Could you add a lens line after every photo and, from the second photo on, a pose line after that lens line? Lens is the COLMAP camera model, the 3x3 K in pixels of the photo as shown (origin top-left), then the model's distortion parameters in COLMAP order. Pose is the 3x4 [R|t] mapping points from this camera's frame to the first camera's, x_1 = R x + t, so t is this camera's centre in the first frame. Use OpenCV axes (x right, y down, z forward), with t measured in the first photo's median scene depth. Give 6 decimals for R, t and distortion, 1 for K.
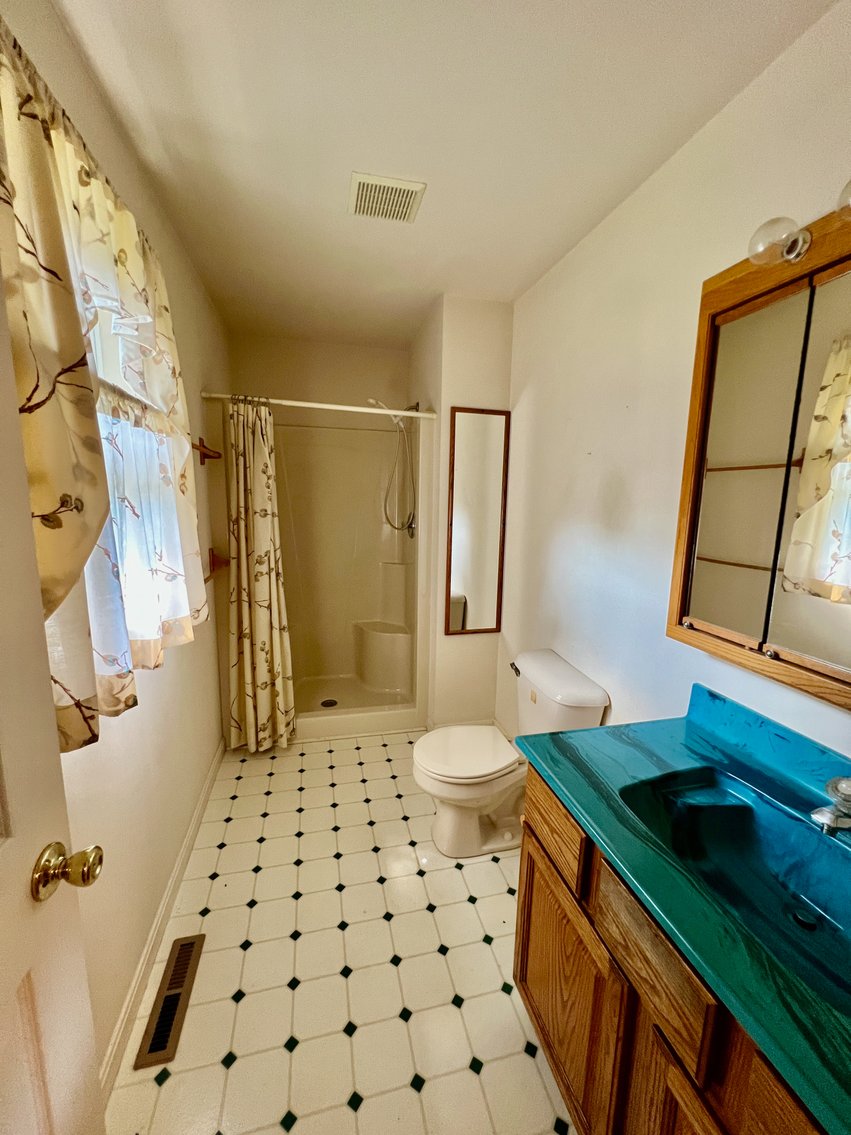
lens RADIAL K [[458.5, 0, 423.8], [0, 458.5, 564.0], [0, 0, 1]] dist [0.002391, 0.000102]
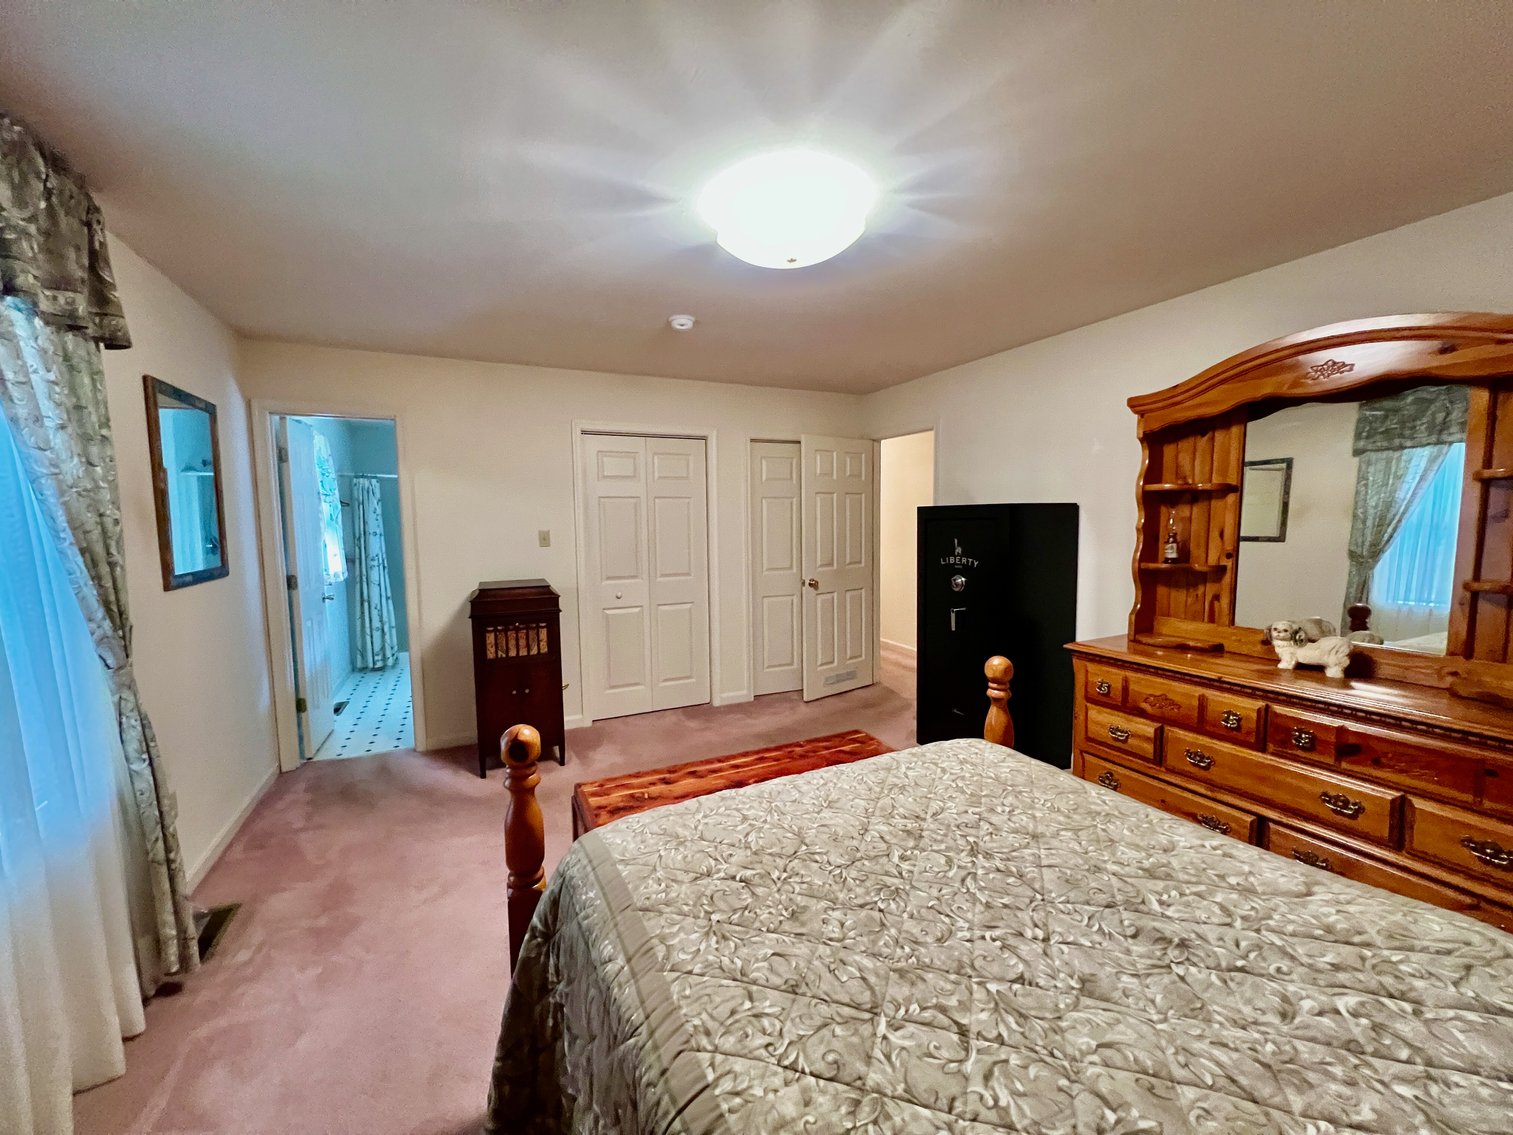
lens RADIAL K [[611.2, 0, 757.6], [0, 611.2, 573.2], [0, 0, 1]] dist [0.002391, 0.000102]
pose [[0.975099, -0.052277, 0.215521, 0.602299], [0.070793, 0.994350, -0.079104, 0.342523], [-0.210168, 0.092392, 0.973290, -1.673241]]
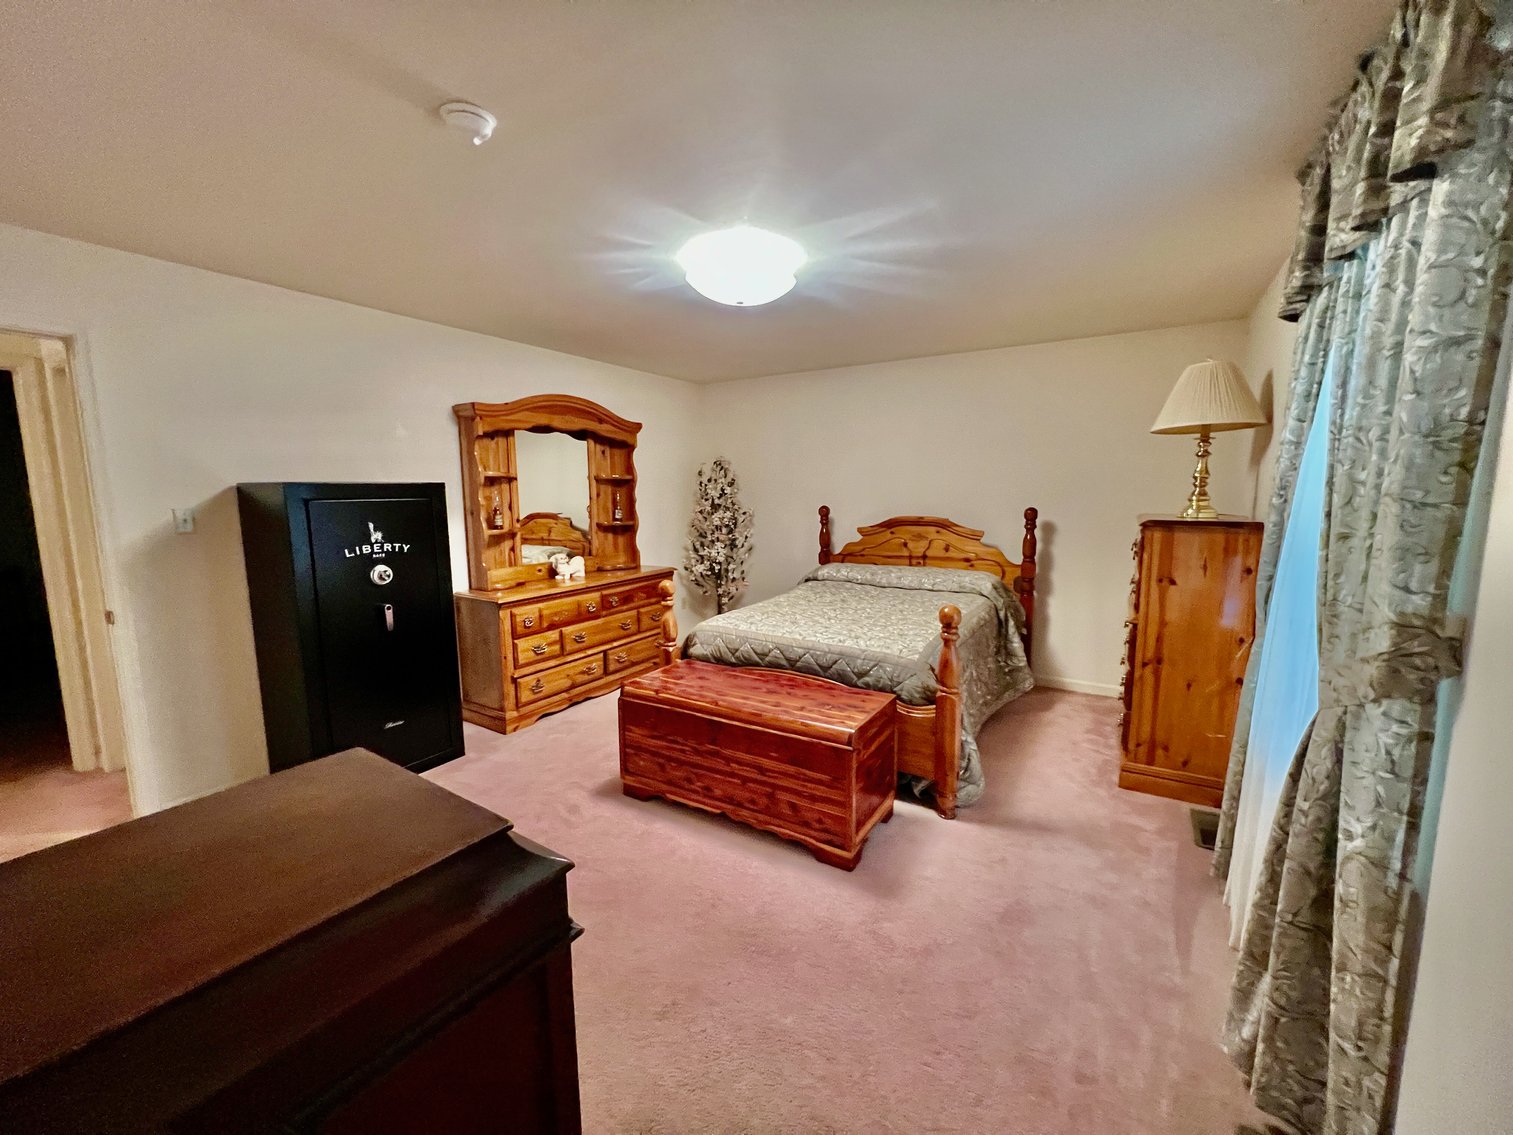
lens RADIAL K [[611.2, 0, 754.1], [0, 611.2, 570.2], [0, 0, 1]] dist [0.002391, 0.000102]
pose [[-0.705120, -0.104779, 0.701304, -2.043259], [0.123221, 0.955869, 0.266704, -0.959636], [-0.698300, 0.274474, -0.661091, 5.228612]]
